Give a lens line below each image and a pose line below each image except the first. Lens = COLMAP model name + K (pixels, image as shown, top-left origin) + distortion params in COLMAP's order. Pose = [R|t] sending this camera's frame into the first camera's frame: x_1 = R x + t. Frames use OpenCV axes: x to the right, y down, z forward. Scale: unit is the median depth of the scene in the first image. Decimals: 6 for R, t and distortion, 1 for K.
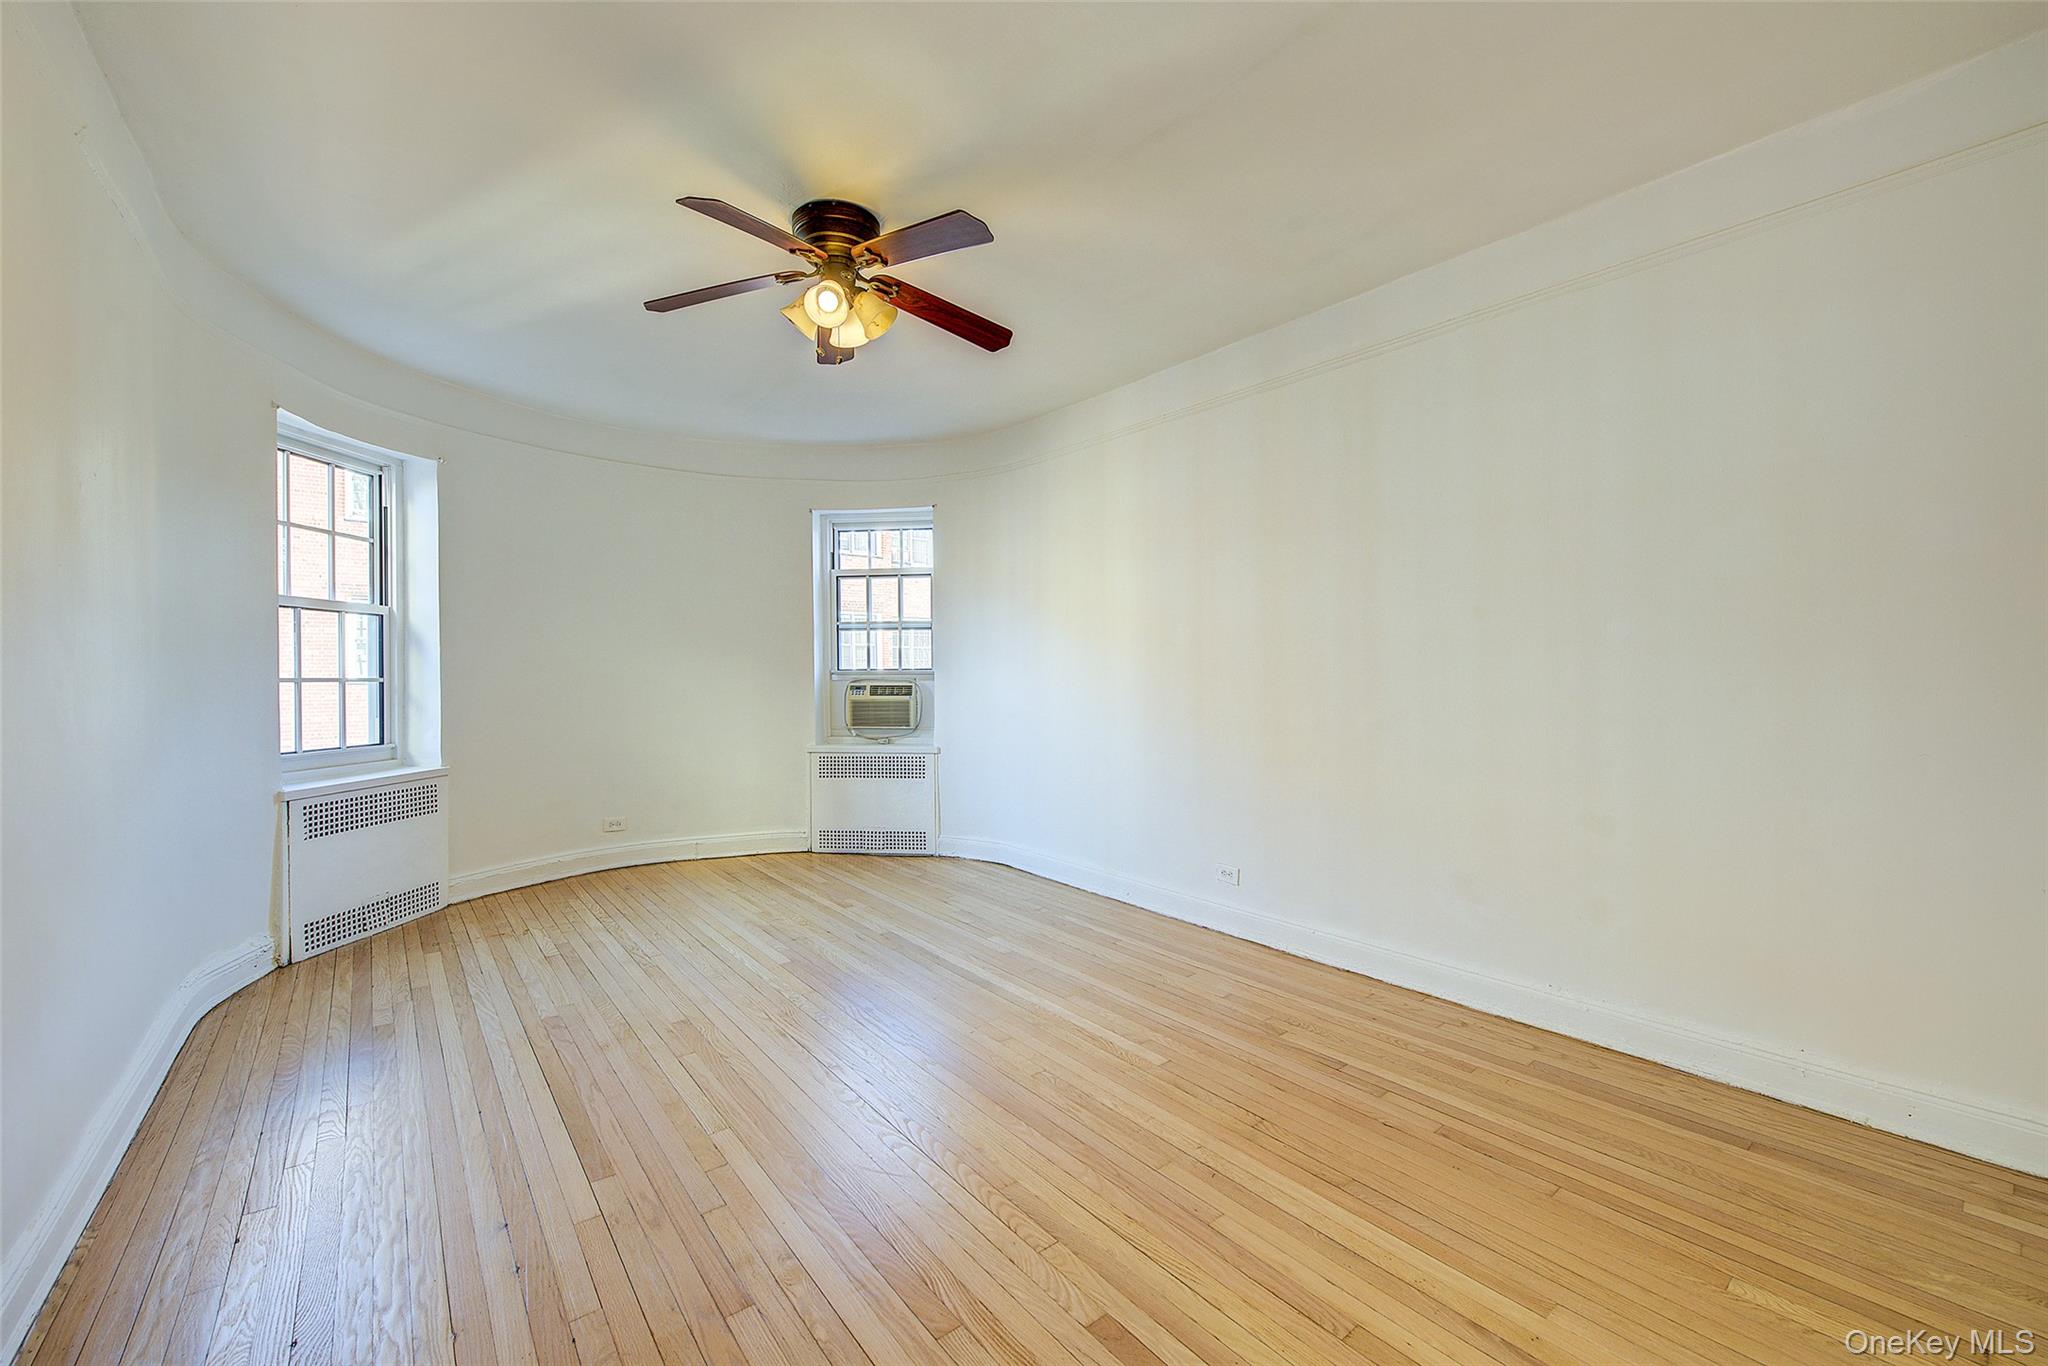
lens RADIAL K [[815.3, 0, 1034.7], [0, 815.3, 681.6], [0, 0, 1]] dist [0.005735, -0.003124]
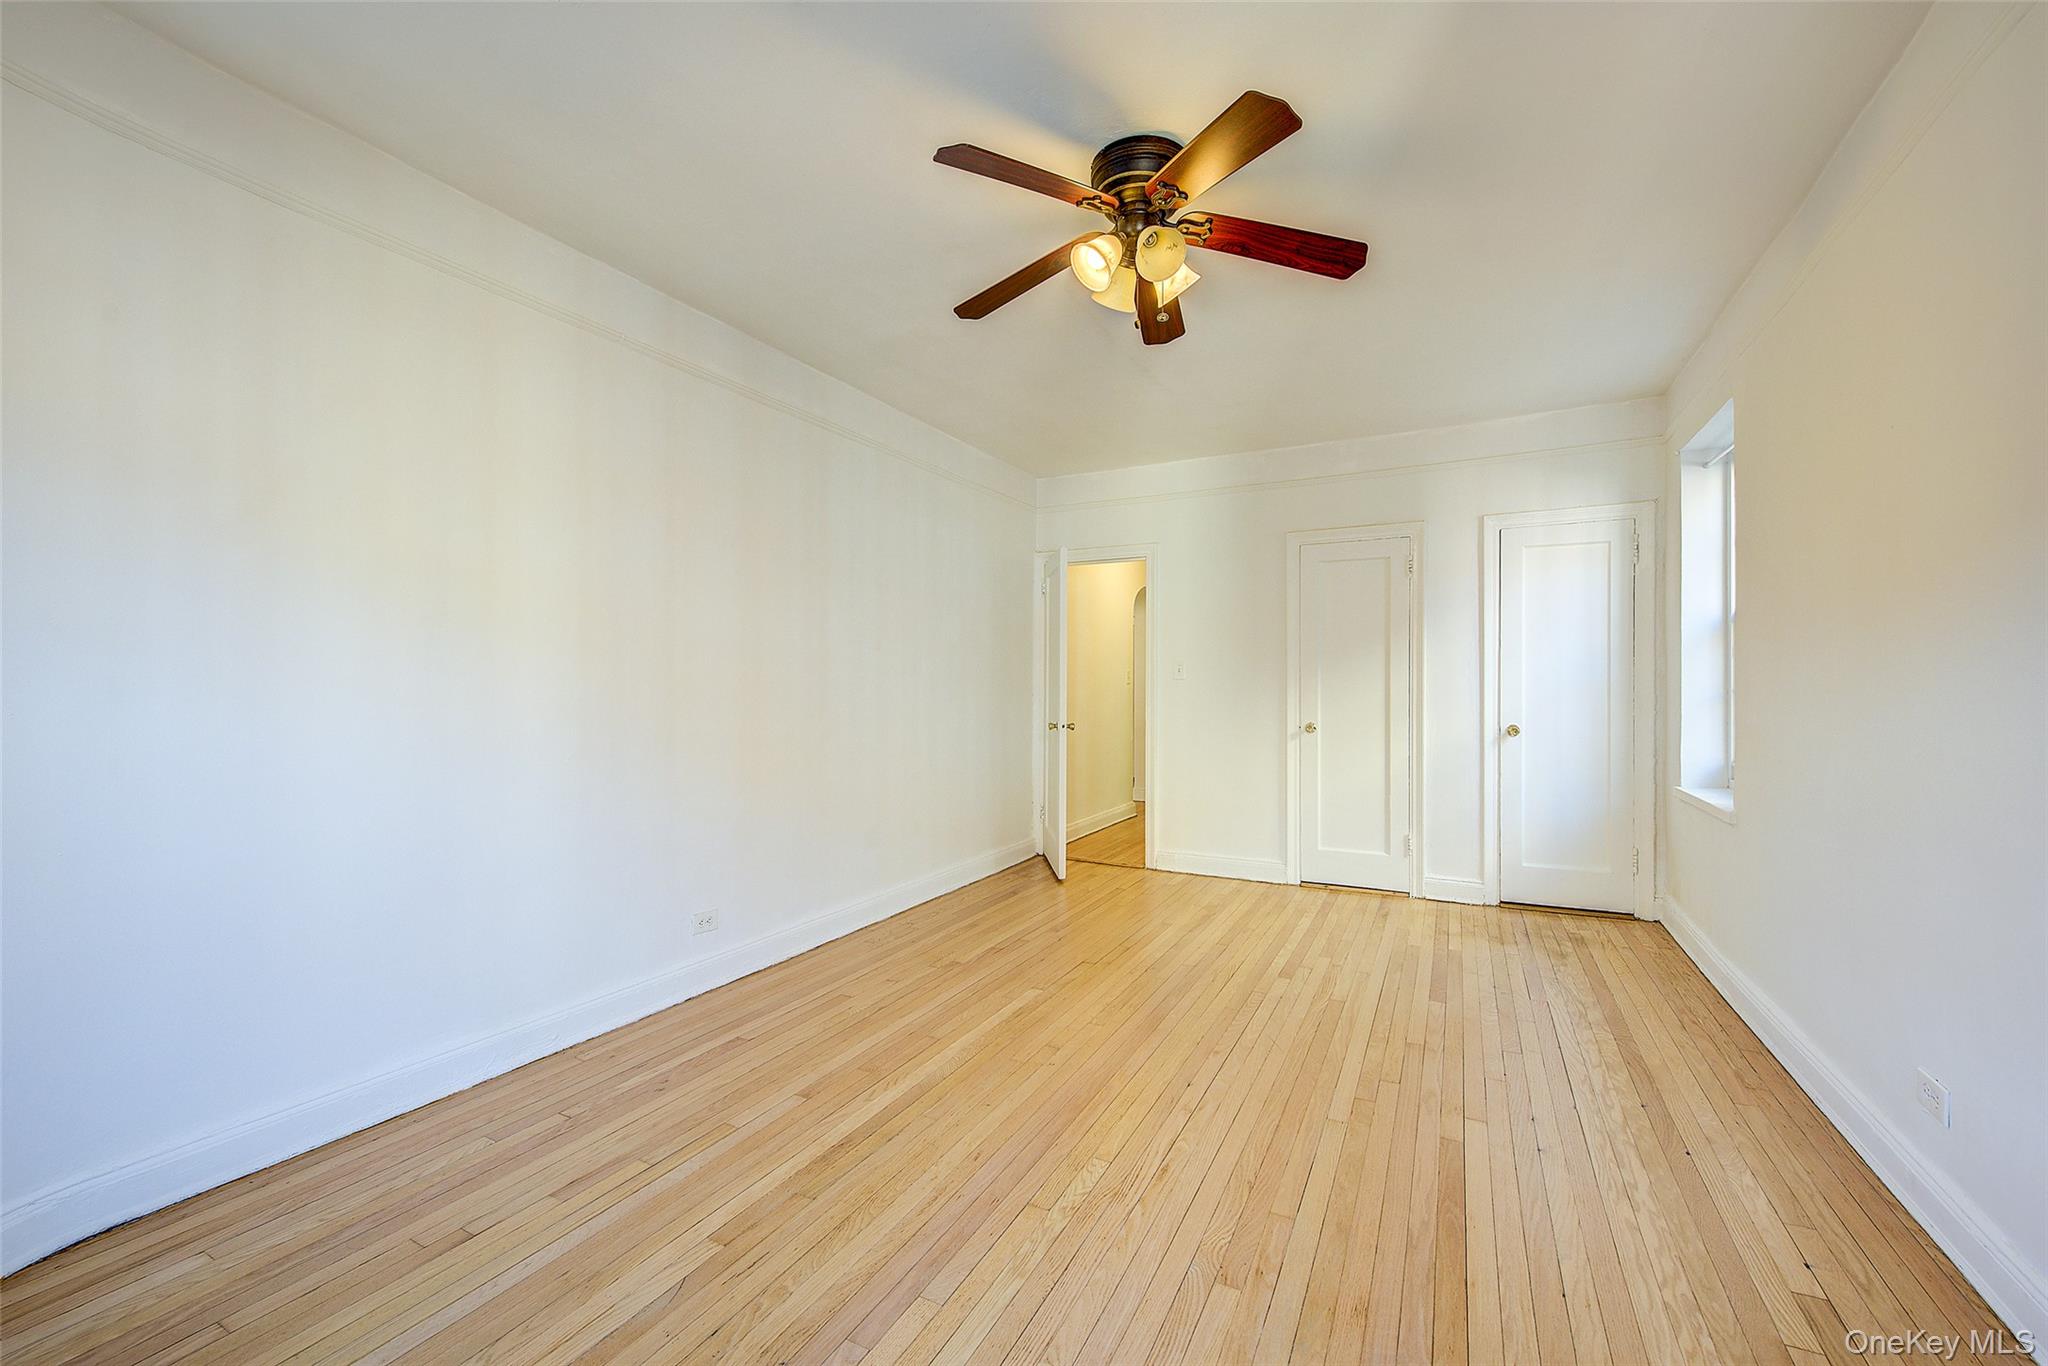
lens RADIAL K [[815.3, 0, 1024.2], [0, 815.3, 687.3], [0, 0, 1]] dist [0.005735, -0.003124]
pose [[-0.394079, 0.003210, 0.919071, -0.718624], [0.010904, 0.999940, 0.001183, -0.010347], [-0.919012, 0.010488, -0.394091, 1.067537]]
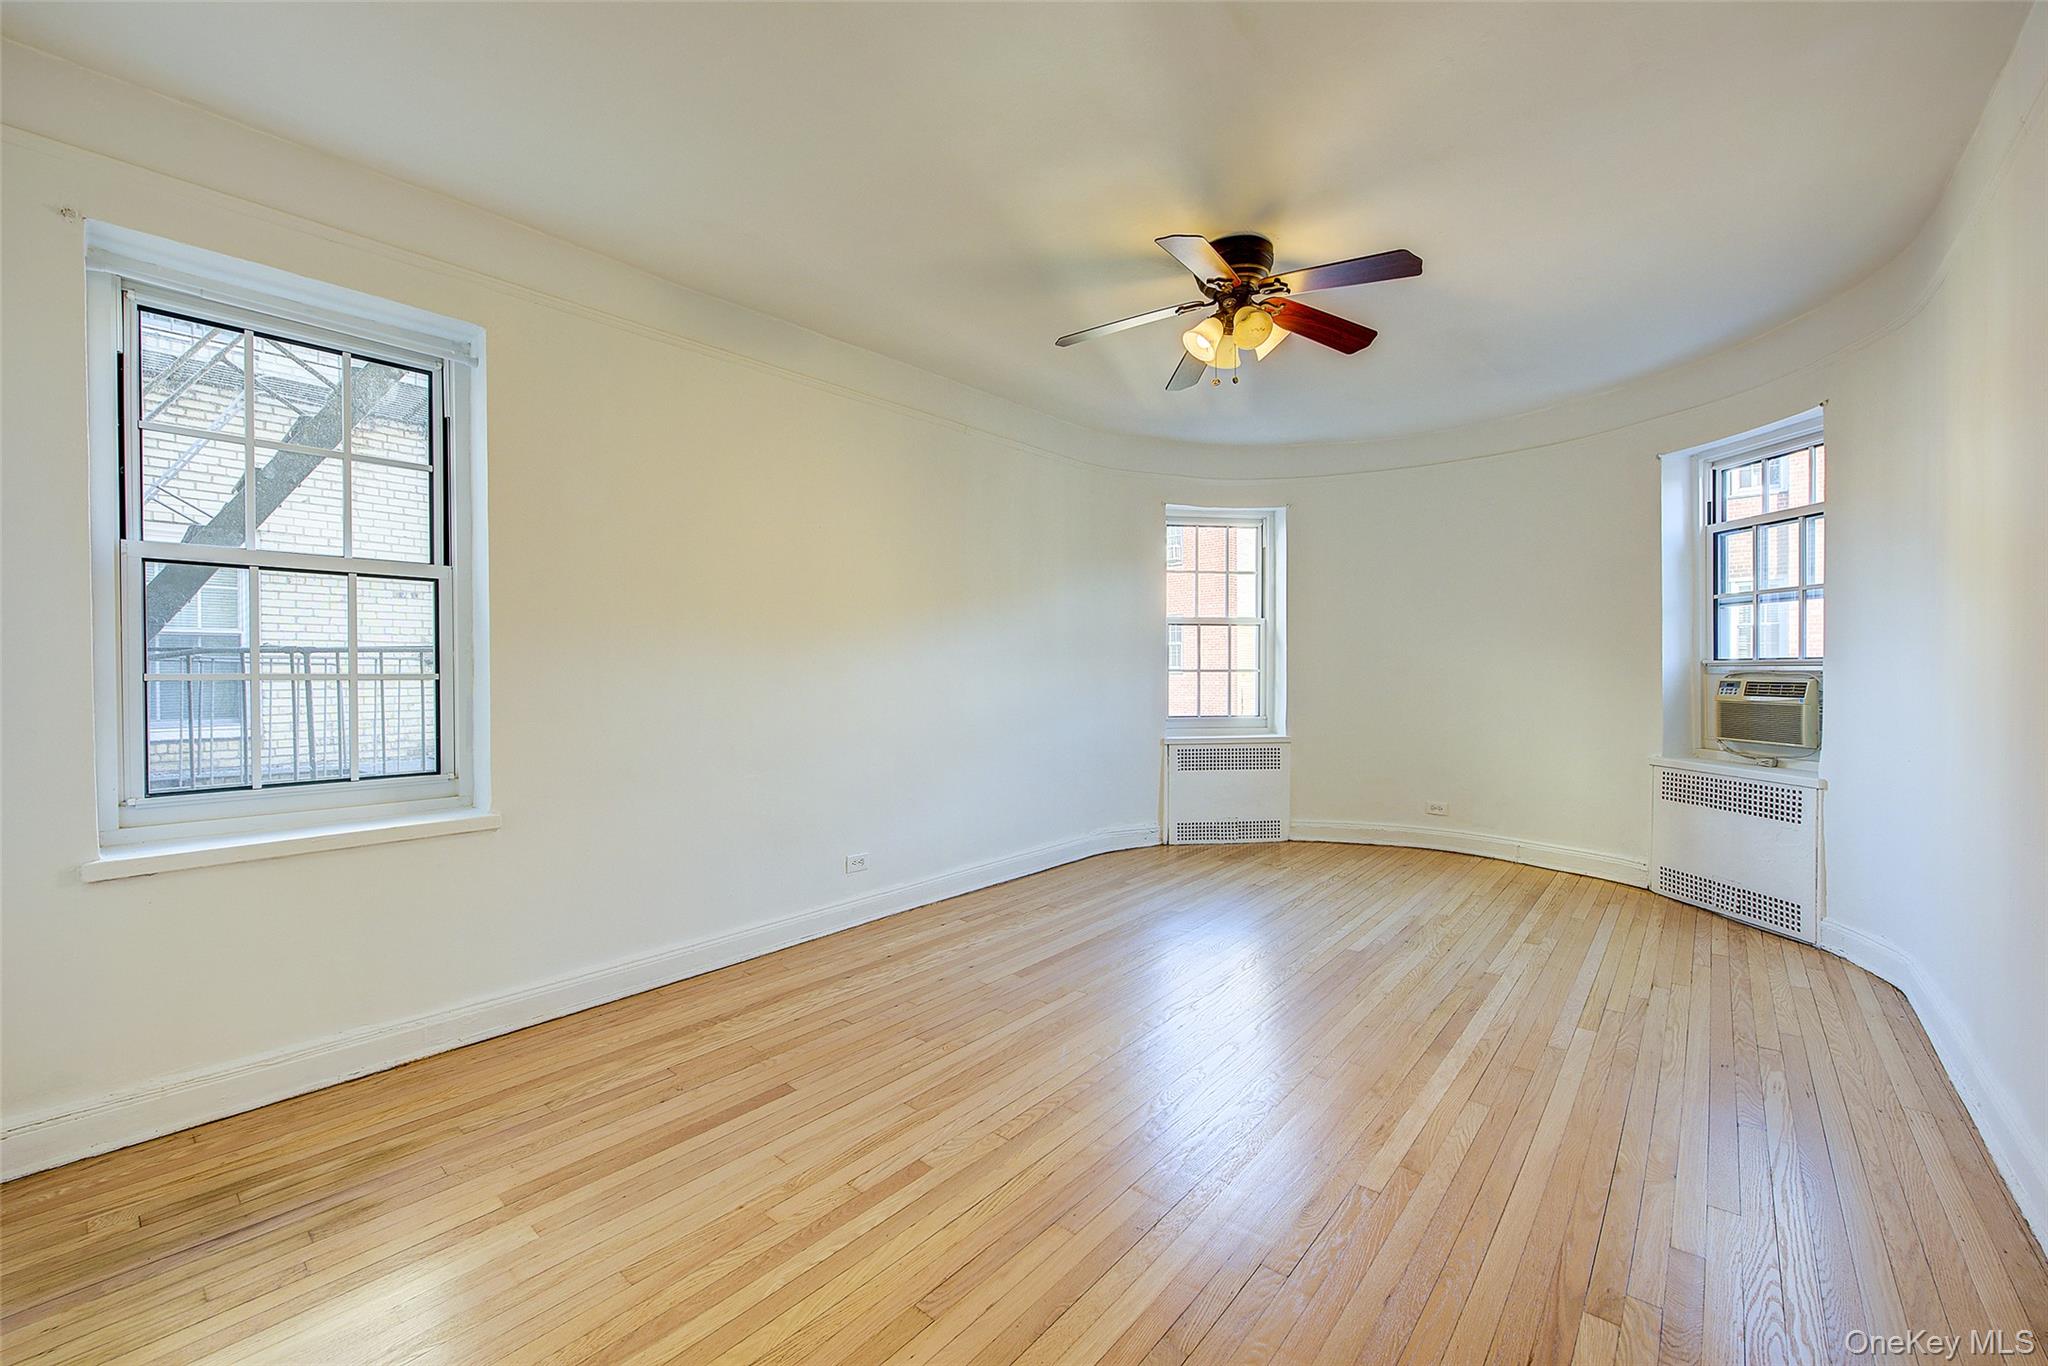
lens RADIAL K [[815.3, 0, 1023.6], [0, 815.3, 680.9], [0, 0, 1]] dist [0.005735, -0.003124]
pose [[0.181726, 0.017257, -0.983198, 0.579880], [-0.005946, 0.999847, 0.016450, -0.005419], [0.983331, 0.002857, 0.181800, 0.386091]]
